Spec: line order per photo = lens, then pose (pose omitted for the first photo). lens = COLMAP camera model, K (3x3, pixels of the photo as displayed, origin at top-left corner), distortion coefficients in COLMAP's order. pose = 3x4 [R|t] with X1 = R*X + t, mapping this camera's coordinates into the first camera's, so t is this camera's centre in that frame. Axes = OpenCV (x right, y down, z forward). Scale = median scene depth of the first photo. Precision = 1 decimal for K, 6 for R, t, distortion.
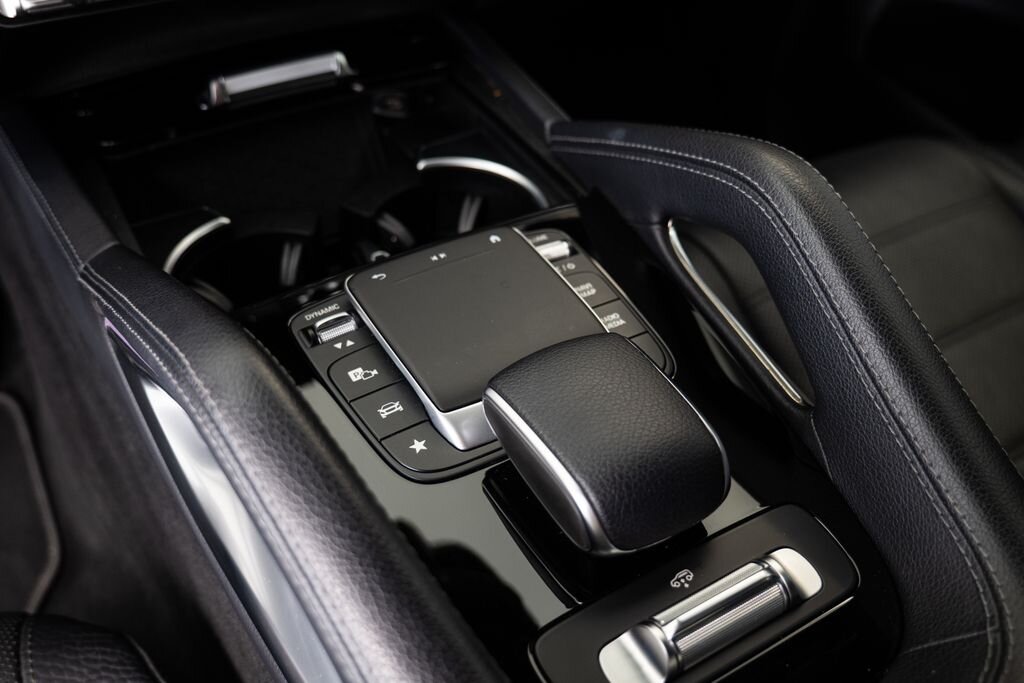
lens RADIAL K [[927.7, 0, 489.3], [0, 927.7, 329.5], [0, 0, 1]] dist [0.009530, -0.013531]
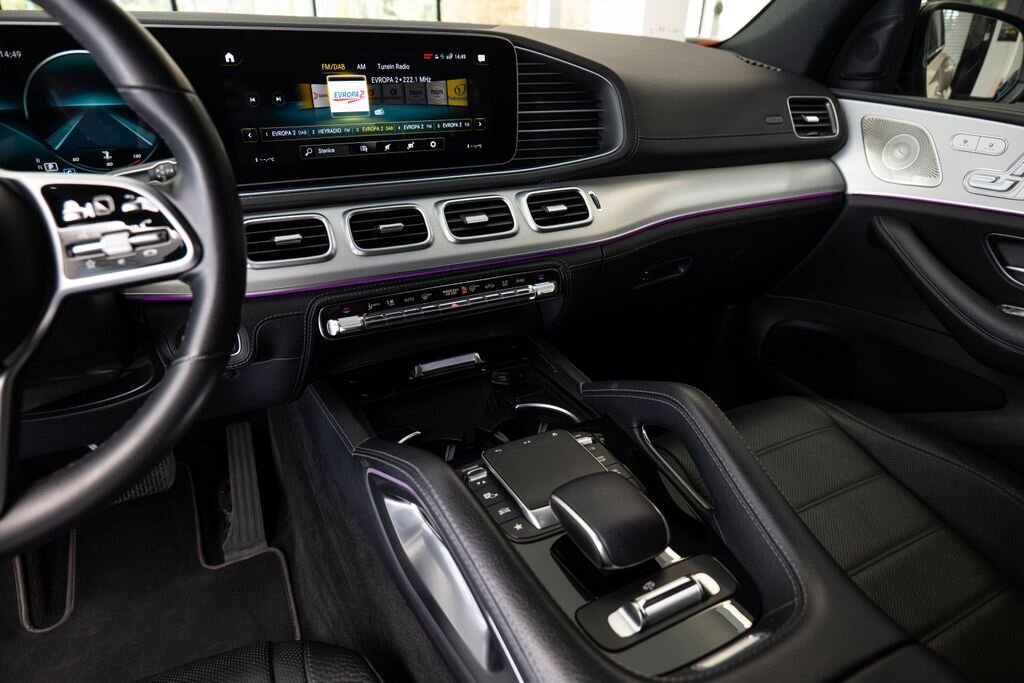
lens RADIAL K [[605.5, 0, 520.4], [0, 605.5, 343.9], [0, 0, 1]] dist [-0.032731, 0.010455]
pose [[0.998463, -0.017938, -0.052438, 0.004230], [-0.000140, 0.945356, -0.326040, 0.157687], [0.055421, 0.325546, 0.943900, -0.339635]]
